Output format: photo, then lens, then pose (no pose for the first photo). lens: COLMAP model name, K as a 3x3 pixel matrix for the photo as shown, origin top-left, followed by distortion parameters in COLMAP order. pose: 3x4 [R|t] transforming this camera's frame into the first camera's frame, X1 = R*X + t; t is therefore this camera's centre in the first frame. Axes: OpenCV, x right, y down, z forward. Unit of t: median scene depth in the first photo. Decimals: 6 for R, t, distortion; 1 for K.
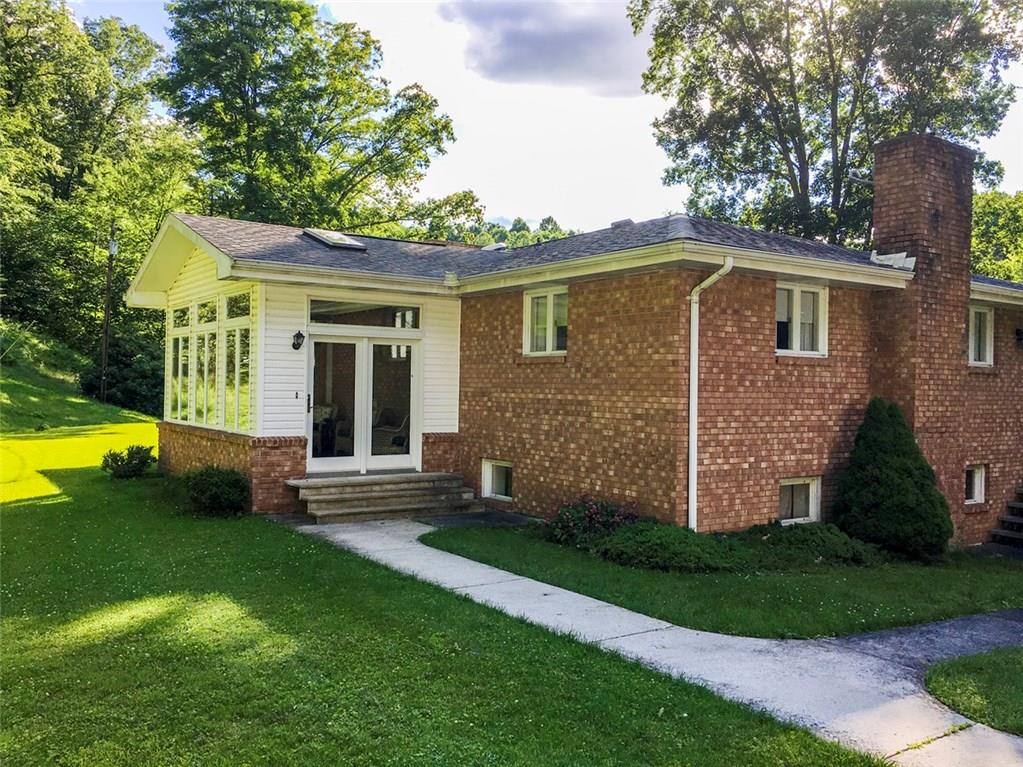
lens RADIAL K [[863.6, 0, 511.5], [0, 863.6, 383.5], [0, 0, 1]] dist [0.075881, -0.000896]
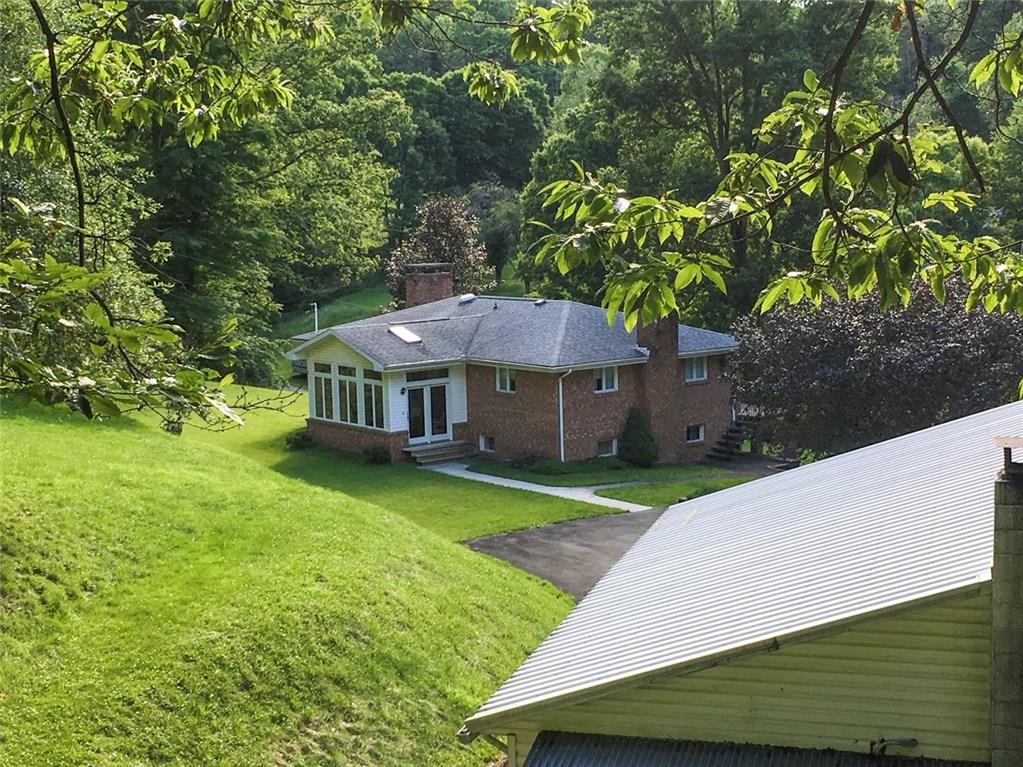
lens RADIAL K [[1581.8, 0, 511.5], [0, 1581.8, 383.5], [0, 0, 1]] dist [-0.002282, -0.001025]
pose [[0.996734, -0.047370, 0.065405, -0.232833], [0.038834, 0.991254, 0.126121, -0.610258], [-0.070807, -0.123169, 0.989856, -3.349713]]
